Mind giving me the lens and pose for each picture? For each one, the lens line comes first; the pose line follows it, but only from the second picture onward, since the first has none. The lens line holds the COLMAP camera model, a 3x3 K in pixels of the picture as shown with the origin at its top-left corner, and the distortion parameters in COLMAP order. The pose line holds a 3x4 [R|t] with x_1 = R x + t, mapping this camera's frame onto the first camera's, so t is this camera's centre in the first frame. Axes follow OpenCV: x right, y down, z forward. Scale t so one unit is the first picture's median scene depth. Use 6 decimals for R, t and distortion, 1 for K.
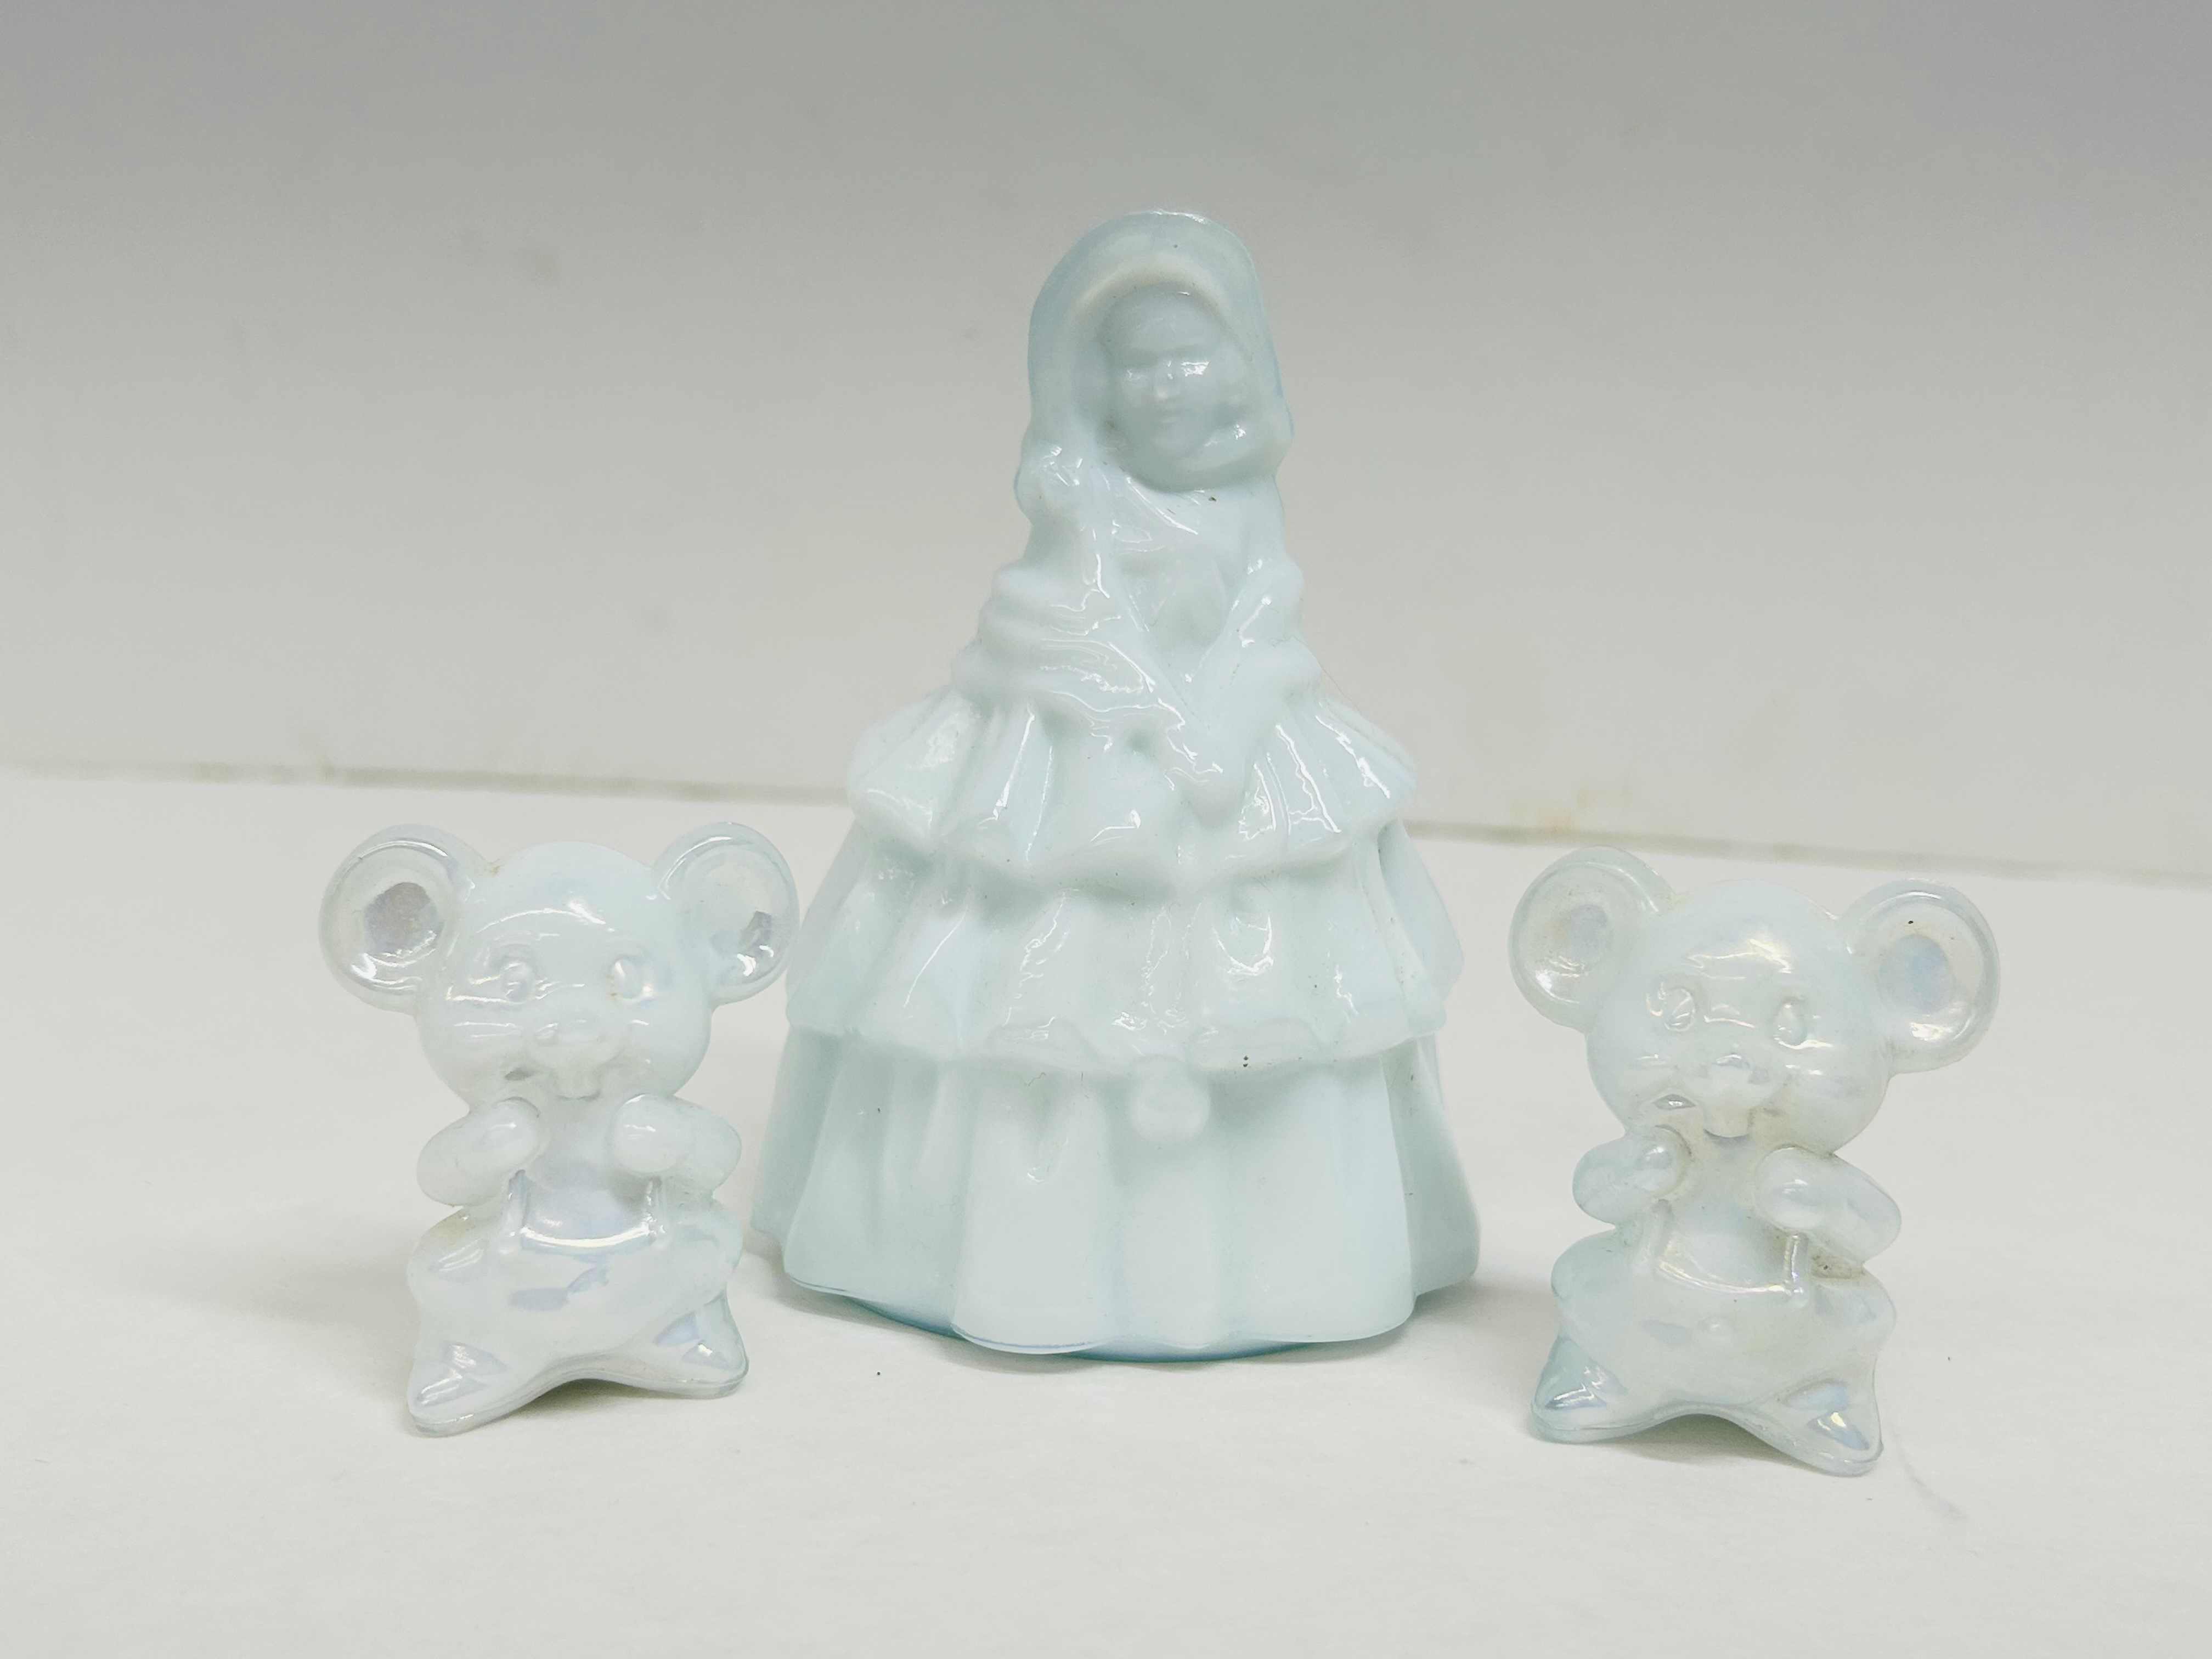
lens RADIAL K [[2420.0, 0, 1106.0], [0, 2420.0, 829.5], [0, 0, 1]] dist [-0.018338, -0.023731]
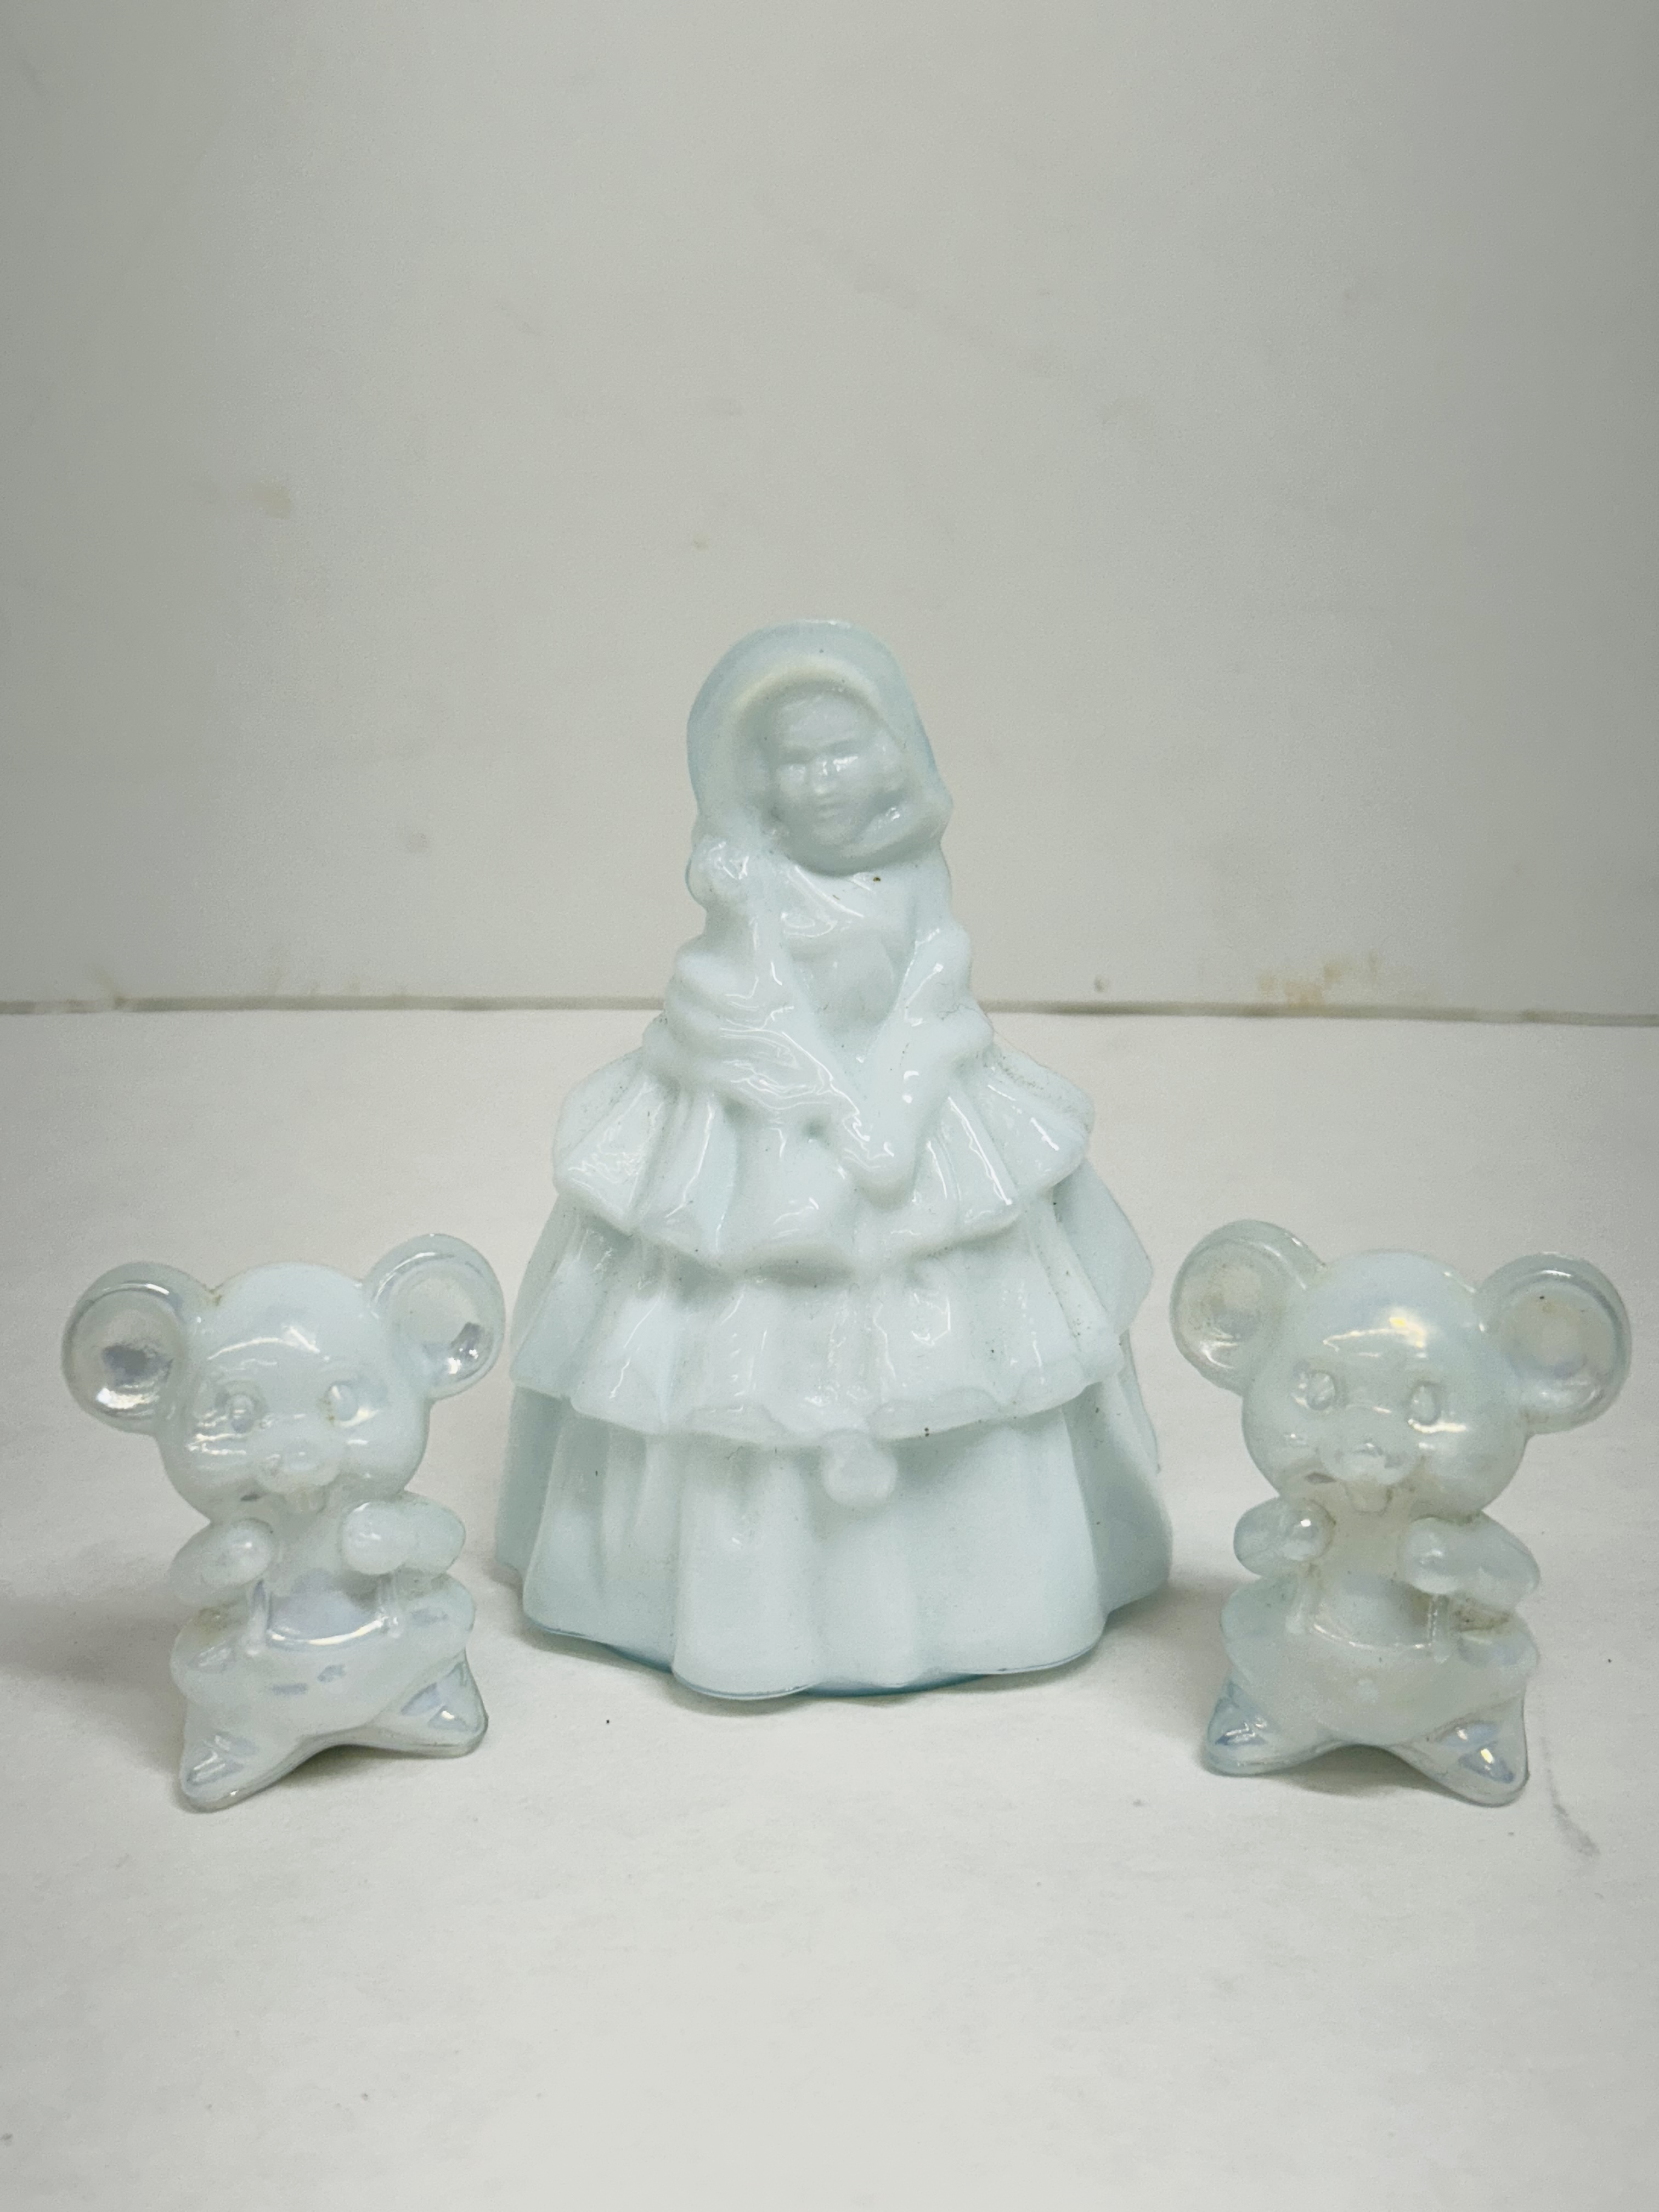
lens RADIAL K [[2420.0, 0, 829.5], [0, 2420.0, 1106.0], [0, 0, 1]] dist [-0.018338, -0.023731]
pose [[0.997037, -0.052161, -0.056530, 0.082592], [0.058466, 0.991491, 0.116305, -0.173166], [0.049982, -0.119266, 0.991603, -0.044447]]
